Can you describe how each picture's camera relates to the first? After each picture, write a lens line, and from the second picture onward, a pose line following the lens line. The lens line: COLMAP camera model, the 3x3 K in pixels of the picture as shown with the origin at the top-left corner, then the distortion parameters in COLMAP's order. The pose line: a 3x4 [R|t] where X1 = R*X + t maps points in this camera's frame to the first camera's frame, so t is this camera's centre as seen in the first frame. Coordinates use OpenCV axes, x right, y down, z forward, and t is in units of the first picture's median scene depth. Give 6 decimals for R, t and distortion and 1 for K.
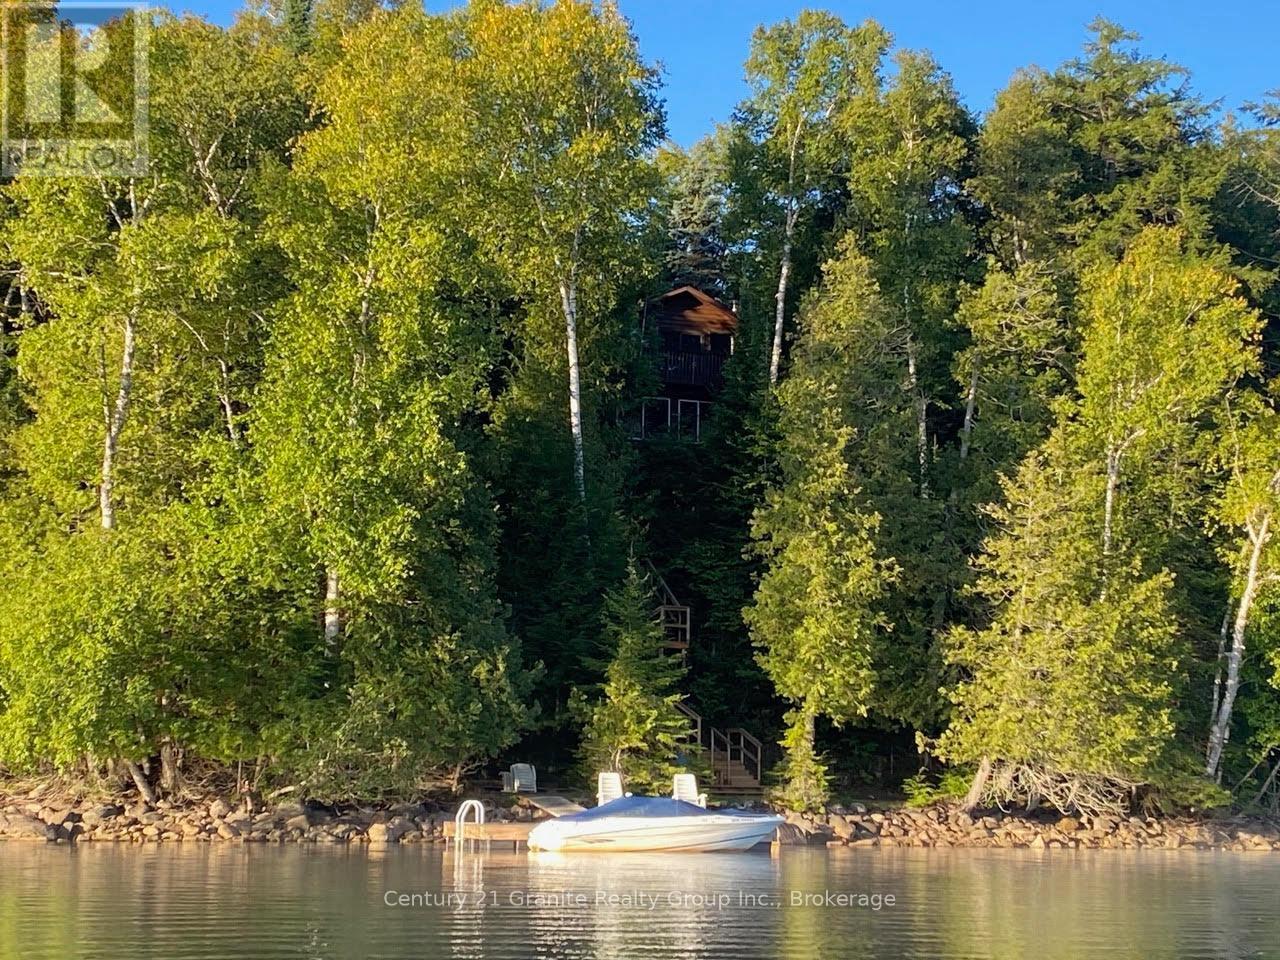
lens RADIAL K [[1960.2, 0, 585.3], [0, 1960.2, 459.6], [0, 0, 1]] dist [0.067584, -0.054042]
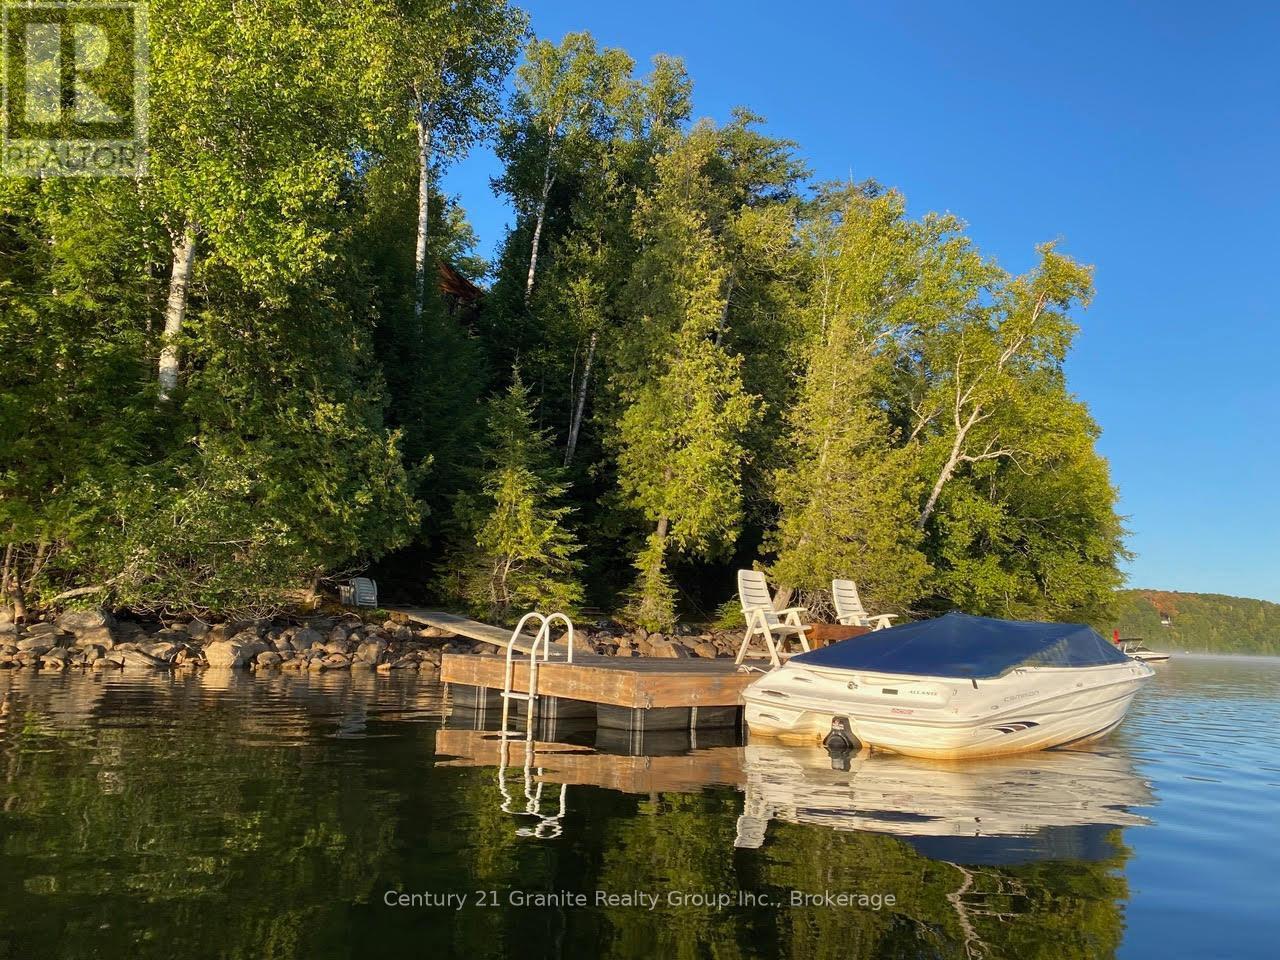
lens RADIAL K [[963.6, 0, 644.3], [0, 963.6, 468.8], [0, 0, 1]] dist [0.079282, -0.110162]
pose [[0.930900, 0.080388, 0.356318, -0.083607], [-0.086084, 0.996288, 0.000128, 0.096844], [-0.354985, -0.030792, 0.934365, 0.547027]]
